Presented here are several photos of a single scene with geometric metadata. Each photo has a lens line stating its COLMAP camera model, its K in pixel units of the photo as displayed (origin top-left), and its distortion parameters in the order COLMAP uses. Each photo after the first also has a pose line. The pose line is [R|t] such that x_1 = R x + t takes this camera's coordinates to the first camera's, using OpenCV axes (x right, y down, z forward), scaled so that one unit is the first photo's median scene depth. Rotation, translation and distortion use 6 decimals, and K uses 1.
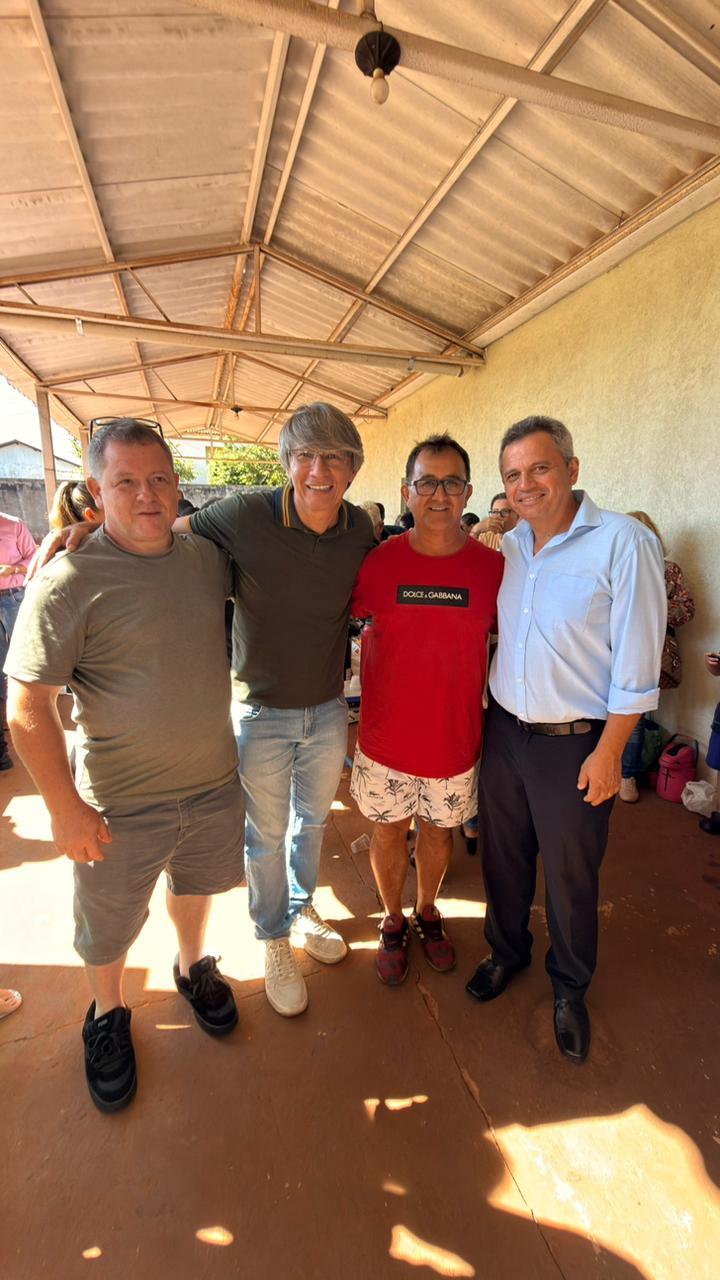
lens RADIAL K [[501.3, 0, 357.7], [0, 501.3, 648.1], [0, 0, 1]] dist [-0.006298, 0.000483]
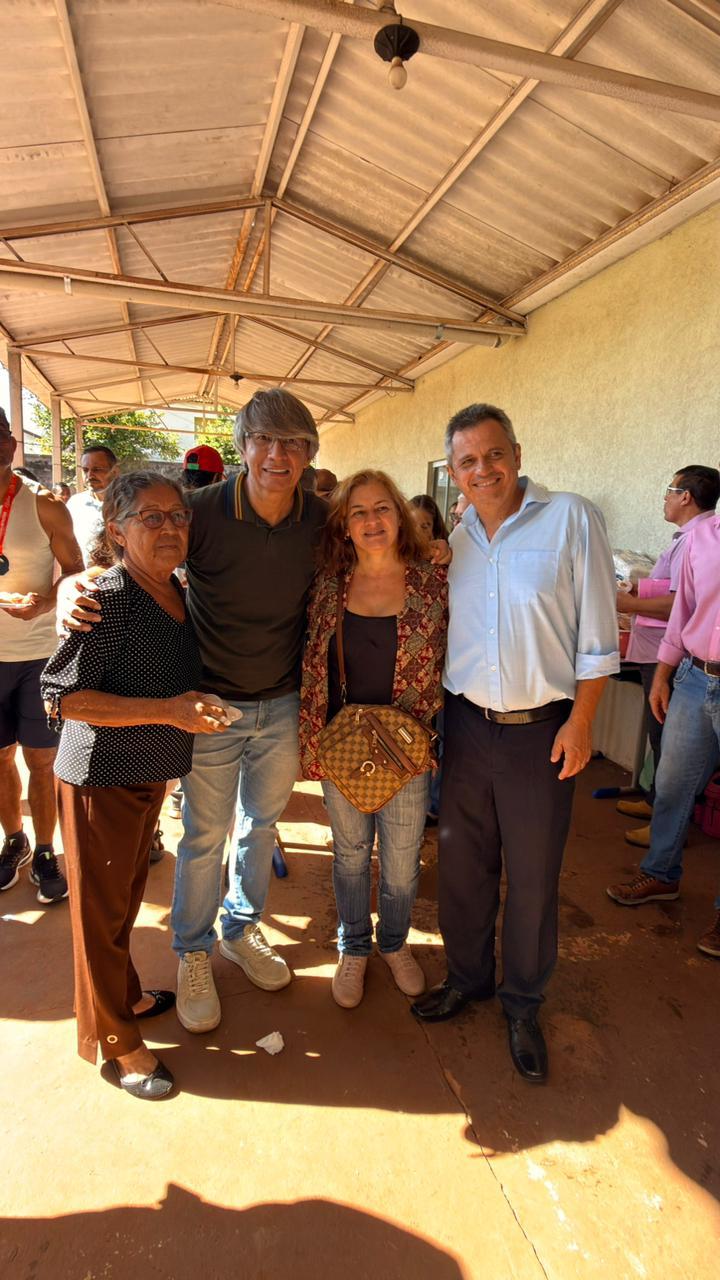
lens RADIAL K [[638.5, 0, 354.2], [0, 638.5, 651.4], [0, 0, 1]] dist [-0.011154, 0.003324]
pose [[0.998810, 0.036257, -0.032609, 0.019436], [-0.037441, 0.998634, -0.036443, 0.039366], [0.031243, 0.037621, 0.998804, -0.111814]]
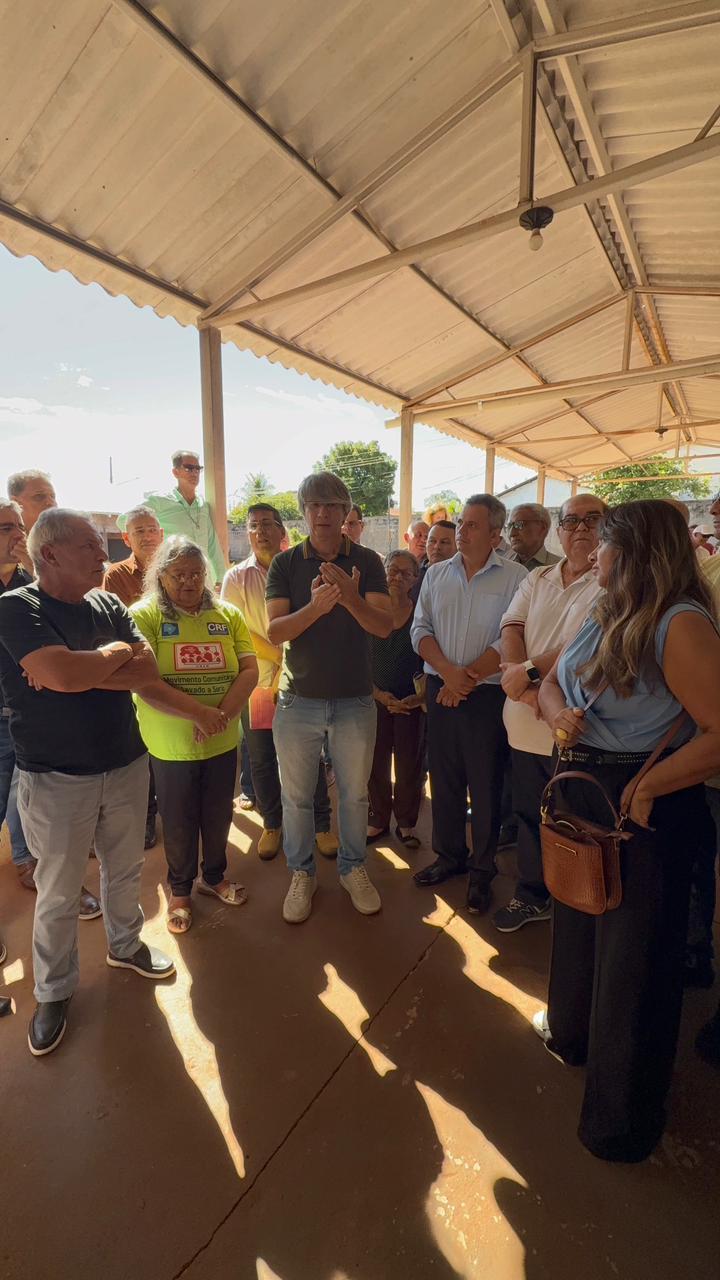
lens RADIAL K [[558.0, 0, 355.1], [0, 558.0, 640.8], [0, 0, 1]] dist [-0.003621, 0.000605]
pose [[0.614803, 0.102245, -0.782025, 0.491462], [-0.161839, 0.986816, 0.001787, 0.003424], [0.771897, 0.125463, 0.623244, -0.081204]]
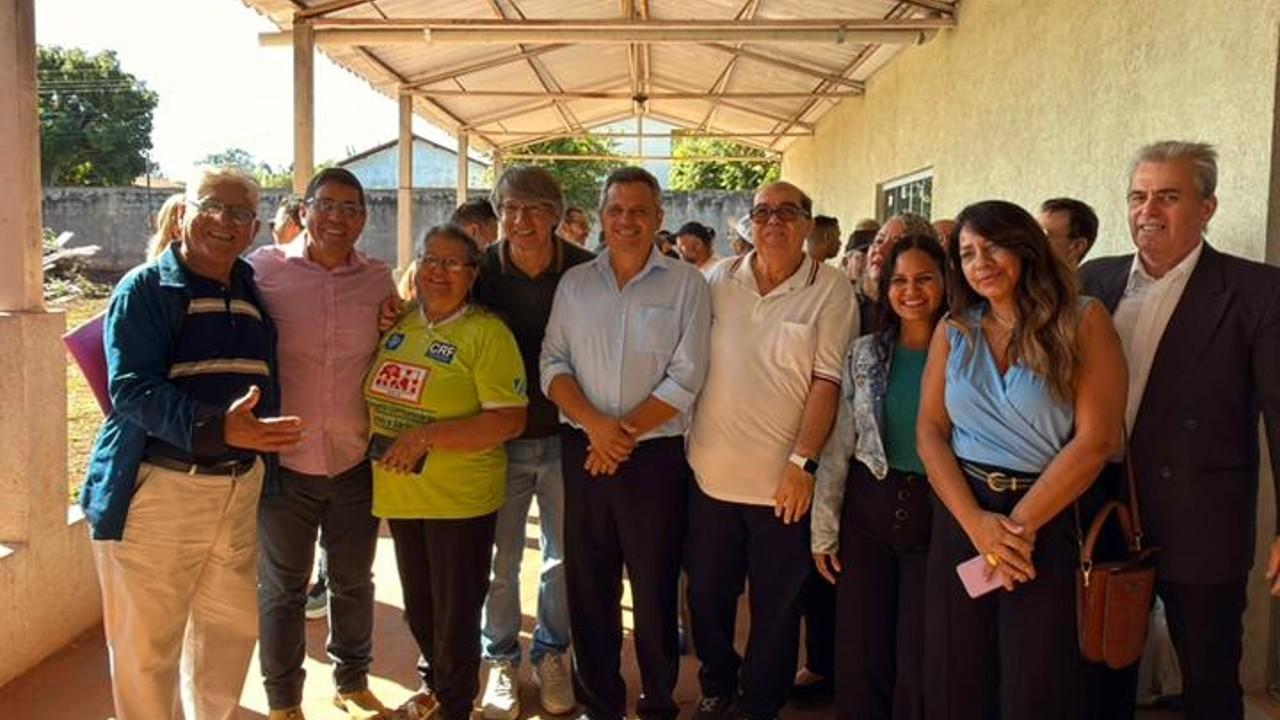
lens RADIAL K [[892.9, 0, 640.5], [0, 892.9, 345.8], [0, 0, 1]] dist [-0.008028, 0.003034]
pose [[0.946130, 0.023839, -0.322907, 0.336185], [-0.066664, 0.990262, -0.122221, 0.053285], [0.316849, 0.137163, 0.938506, -0.282811]]
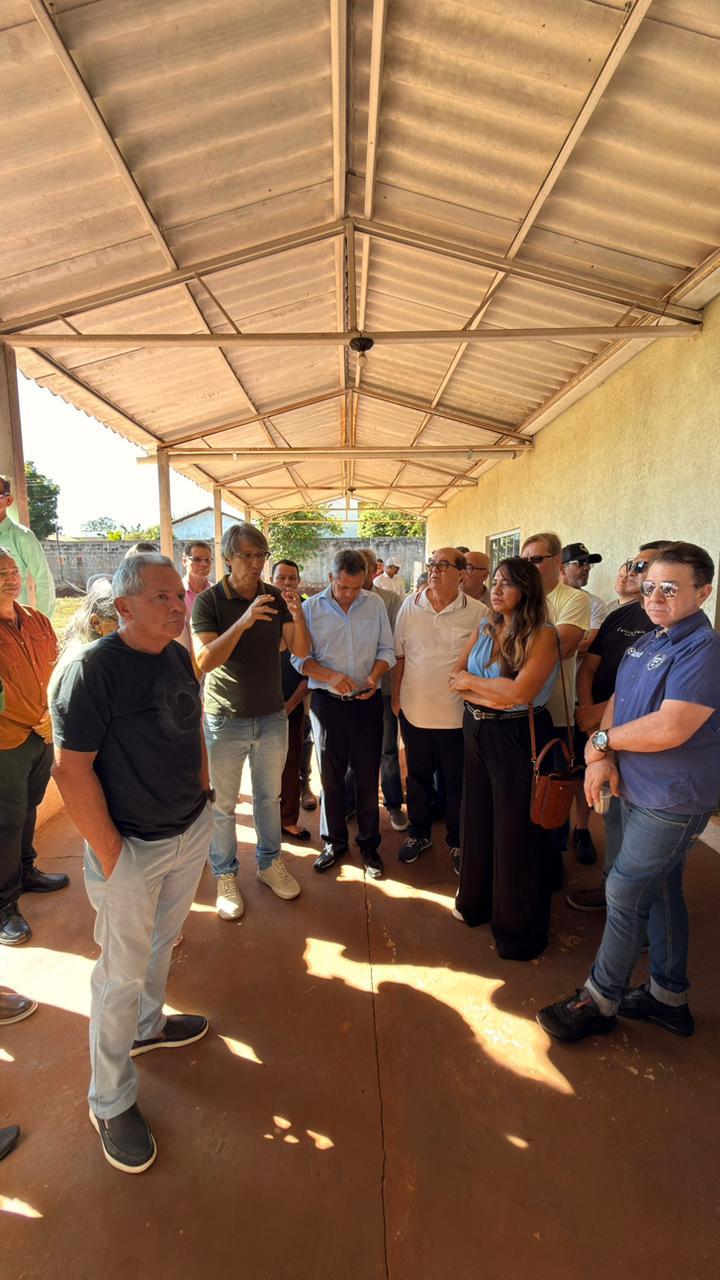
lens RADIAL K [[501.3, 0, 359.2], [0, 501.3, 648.2], [0, 0, 1]] dist [-0.006298, 0.000483]
pose [[0.957556, 0.014077, -0.287903, 0.275542], [-0.037972, 0.996263, -0.077581, 0.035442], [0.285735, 0.085220, 0.954512, -0.321931]]
